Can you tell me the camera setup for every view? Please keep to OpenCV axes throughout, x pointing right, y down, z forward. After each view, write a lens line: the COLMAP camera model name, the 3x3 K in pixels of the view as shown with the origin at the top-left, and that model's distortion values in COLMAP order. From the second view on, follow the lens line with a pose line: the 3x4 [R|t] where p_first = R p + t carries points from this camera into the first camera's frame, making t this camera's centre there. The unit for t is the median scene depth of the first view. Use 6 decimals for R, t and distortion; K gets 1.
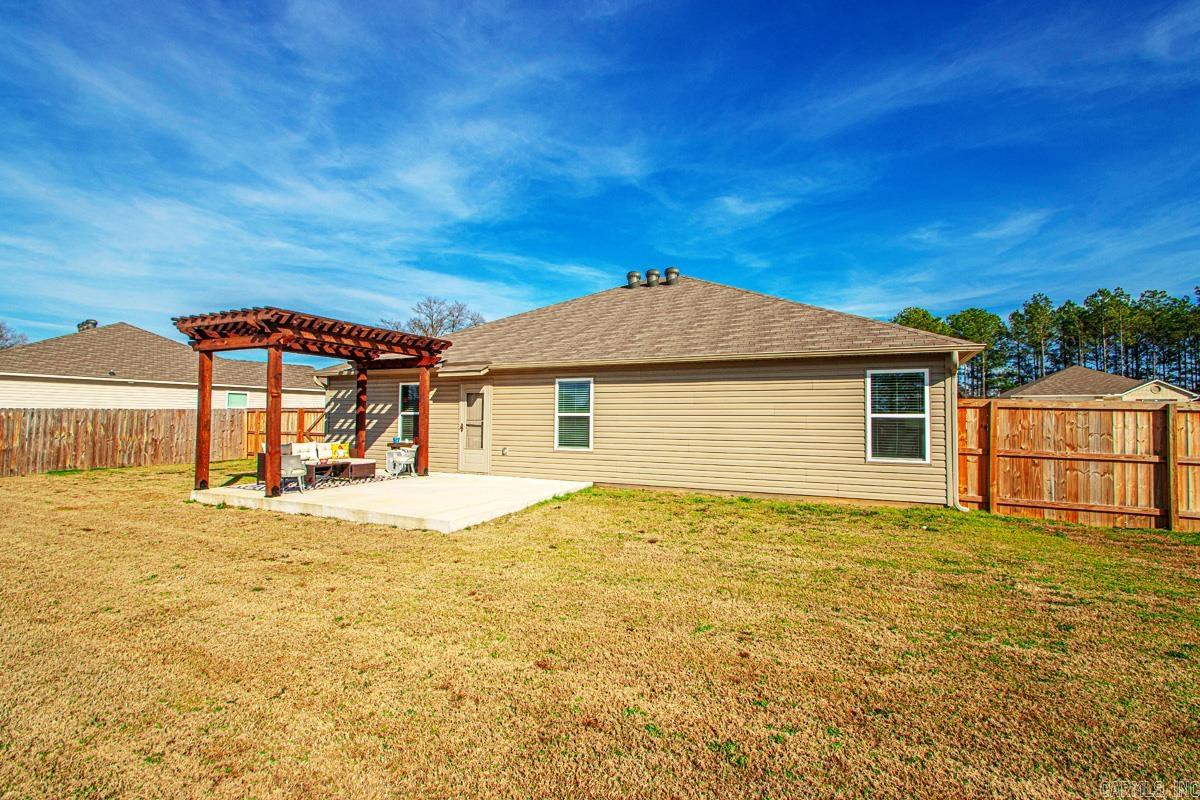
lens RADIAL K [[532.2, 0, 600.0], [0, 532.2, 400.0], [0, 0, 1]] dist [-0.000578, -0.000151]
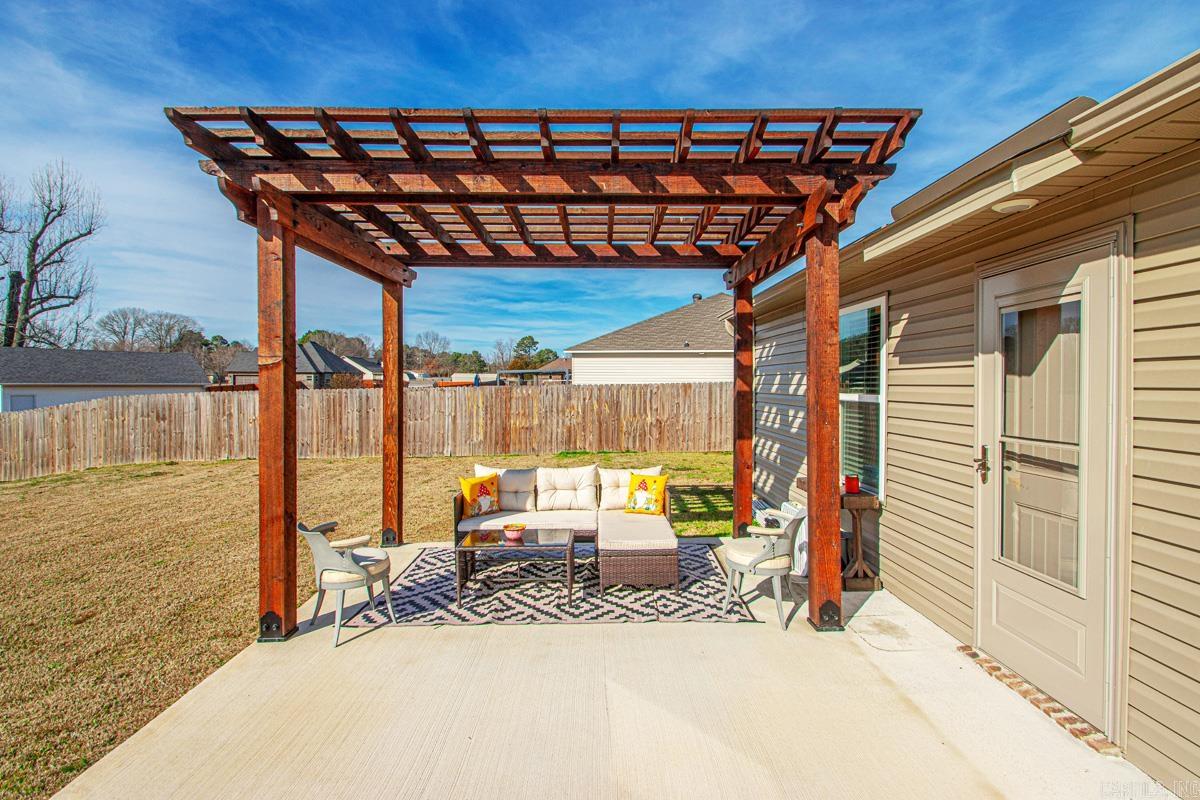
lens RADIAL K [[575.9, 0, 598.5], [0, 575.9, 387.1], [0, 0, 1]] dist [0.001576, -0.012148]
pose [[0.435824, -0.002431, -0.900029, -0.084383], [0.036466, 0.999223, 0.014959, 0.006239], [0.899293, -0.039340, 0.435574, 0.592461]]
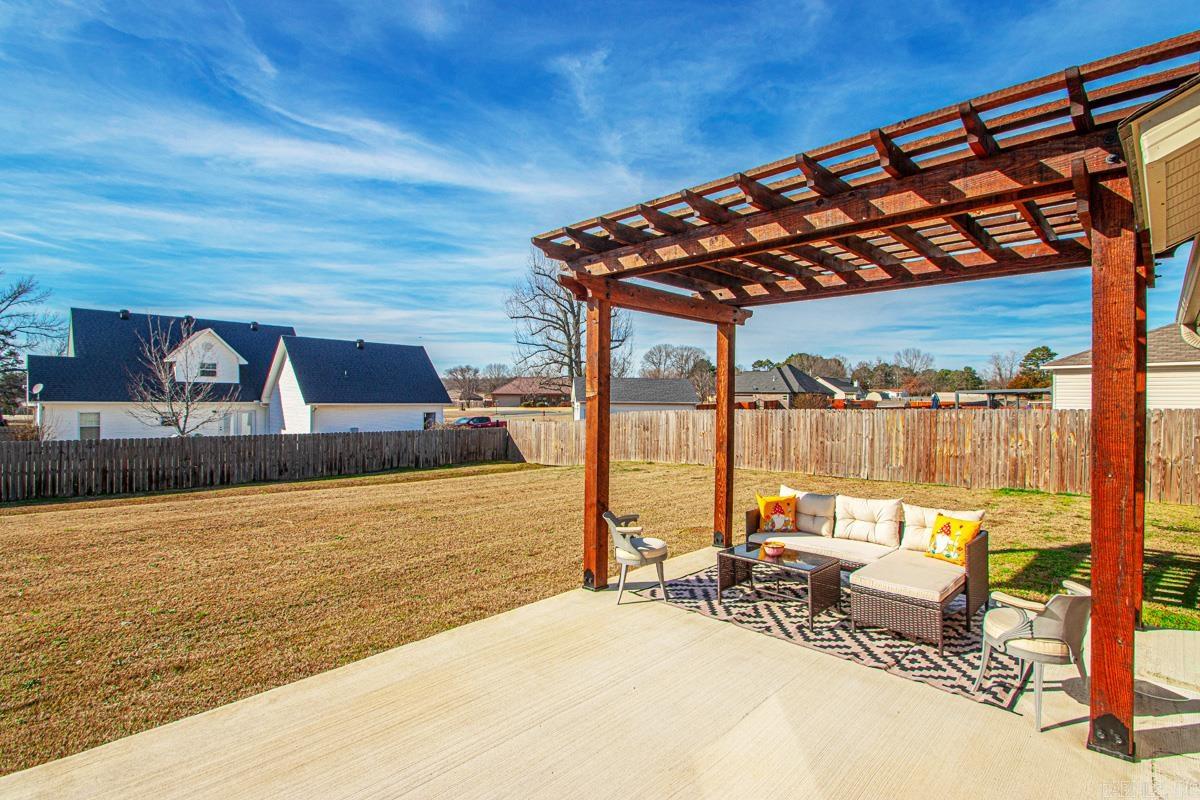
lens RADIAL K [[561.7, 0, 619.0], [0, 561.7, 398.5], [0, 0, 1]] dist [0.002110, -0.011845]
pose [[-0.316722, -0.013959, -0.948416, -0.047441], [0.024468, 0.999439, -0.022881, 0.004756], [0.948203, -0.030453, -0.316202, 0.691541]]
